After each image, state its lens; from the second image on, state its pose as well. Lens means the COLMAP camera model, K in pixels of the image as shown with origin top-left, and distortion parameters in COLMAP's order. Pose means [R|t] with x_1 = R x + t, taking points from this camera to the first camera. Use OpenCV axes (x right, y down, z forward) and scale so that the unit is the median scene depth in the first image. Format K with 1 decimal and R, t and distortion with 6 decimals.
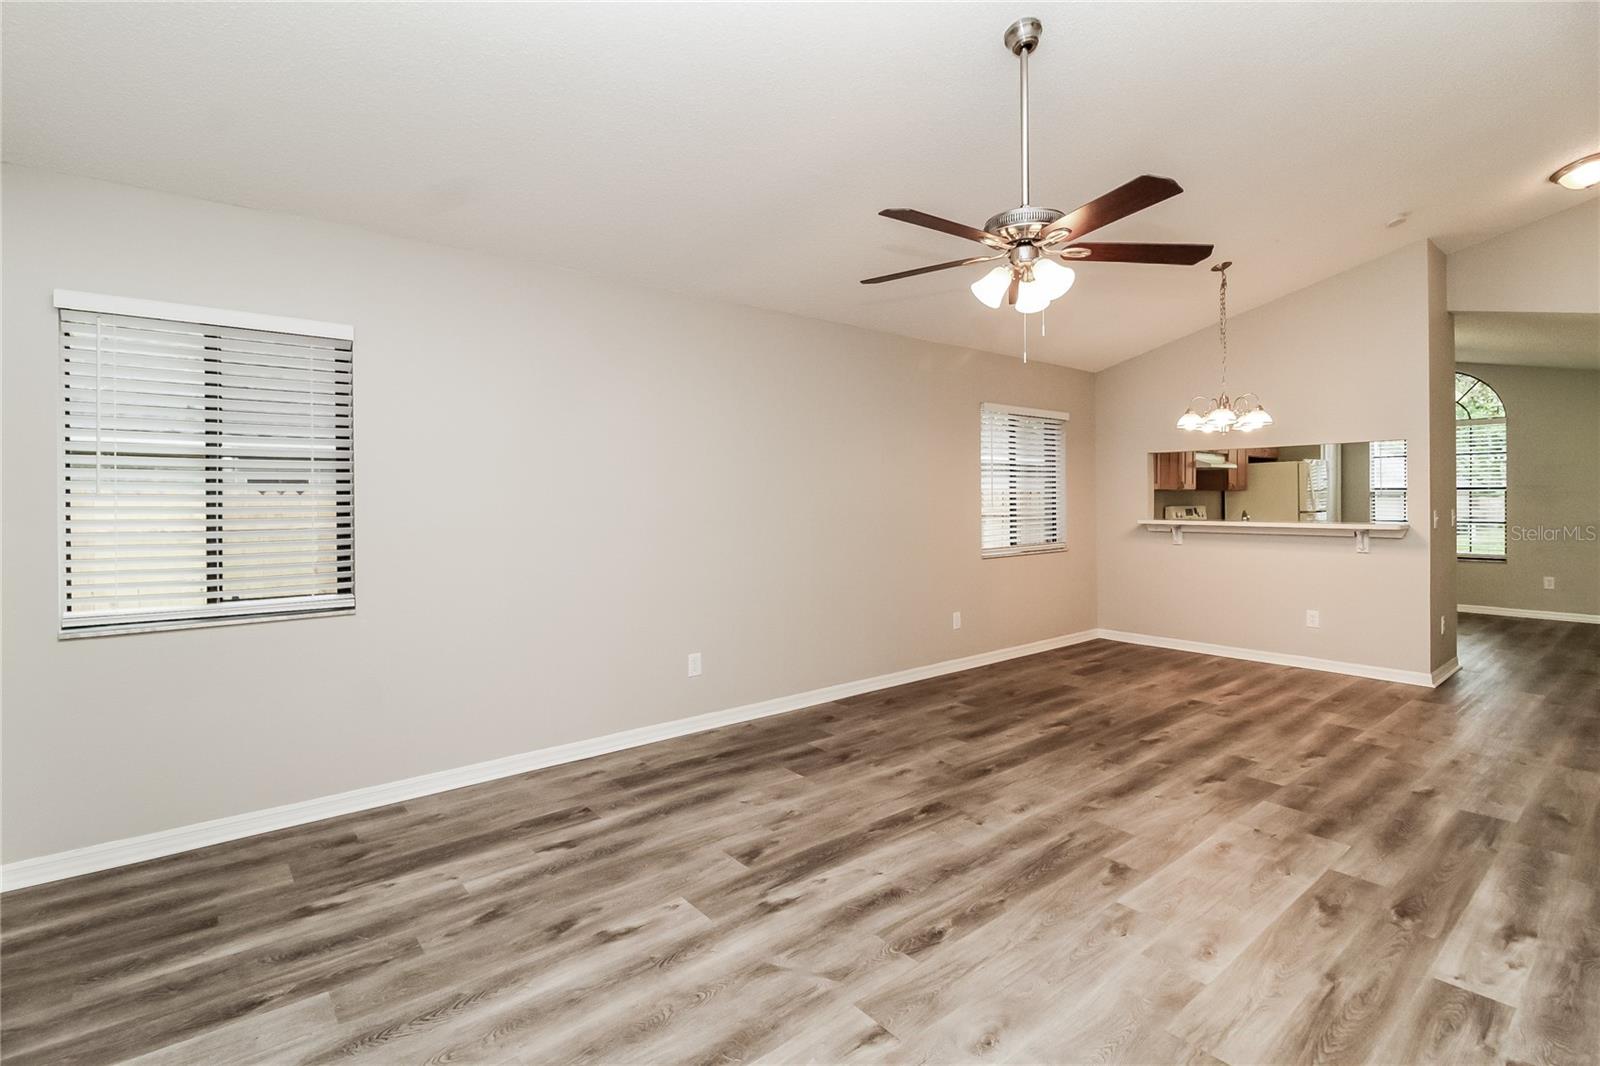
lens RADIAL K [[742.8, 0, 798.1], [0, 742.8, 485.8], [0, 0, 1]] dist [-0.000126, -0.001392]
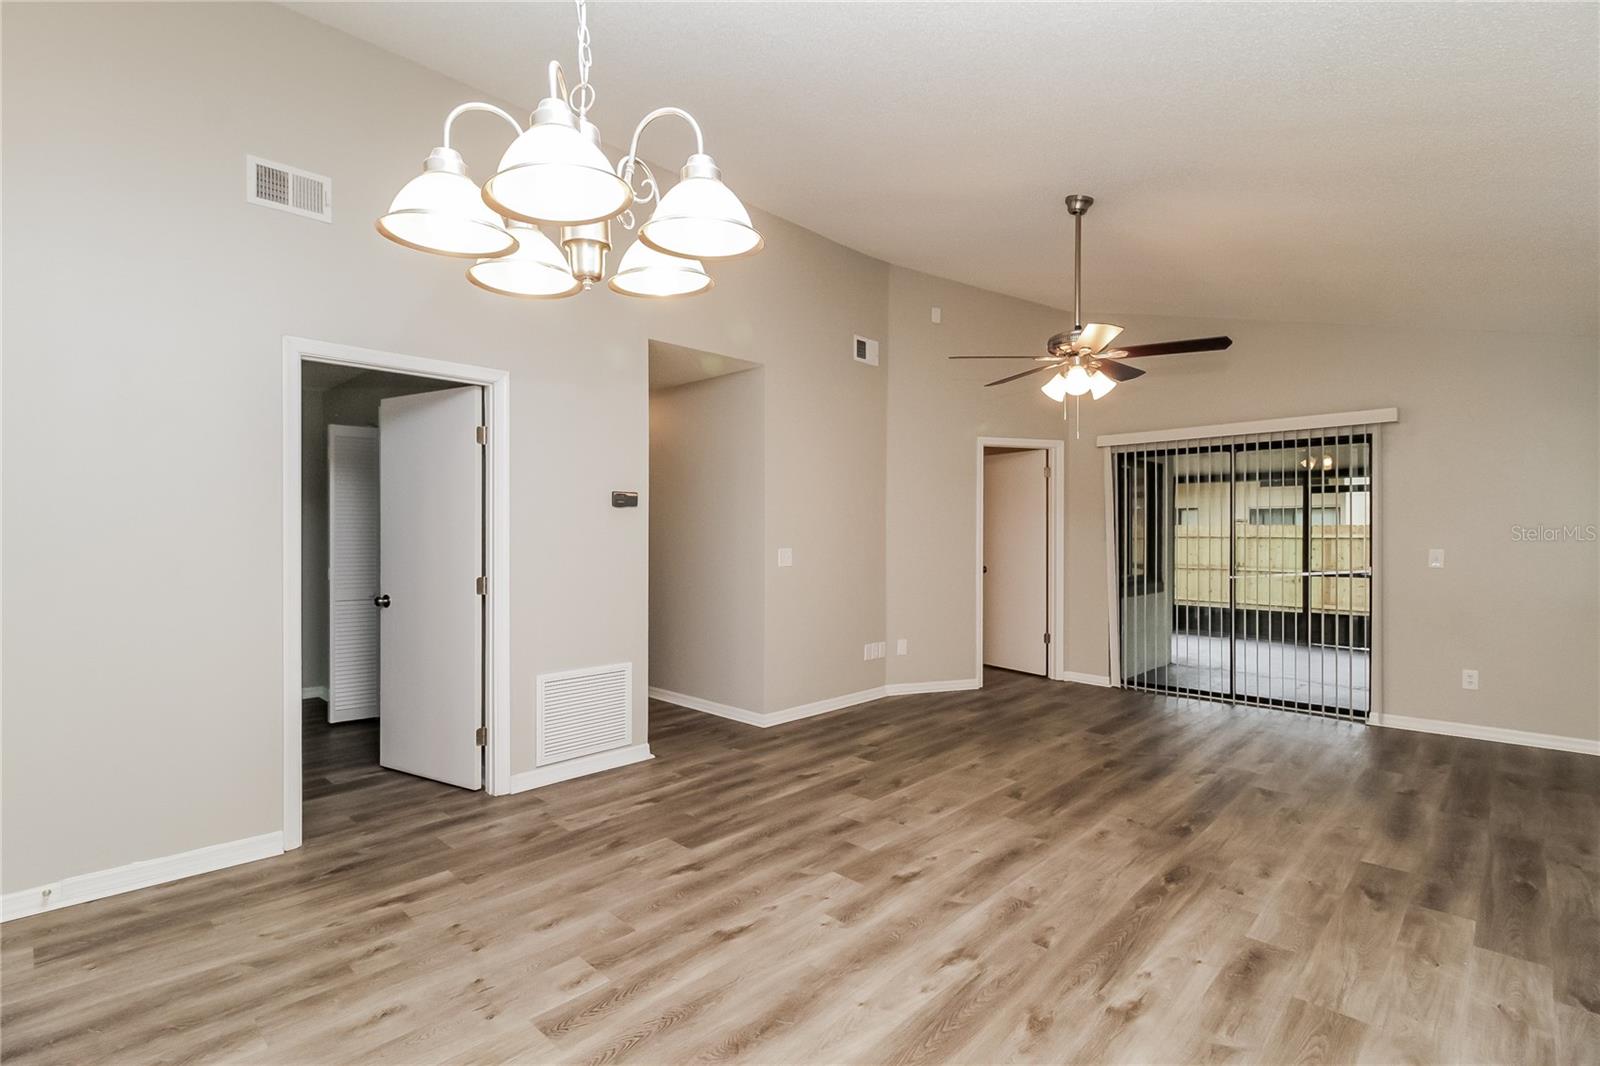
lens RADIAL K [[739.6, 0, 800.0], [0, 739.6, 533.0], [0, 0, 1]] dist [-0.000443, -0.000768]
pose [[-0.993063, 0.003818, -0.117521, 0.840201], [0.005427, 0.999896, -0.013371, 0.018129], [0.117458, -0.013916, -0.992980, 1.975206]]
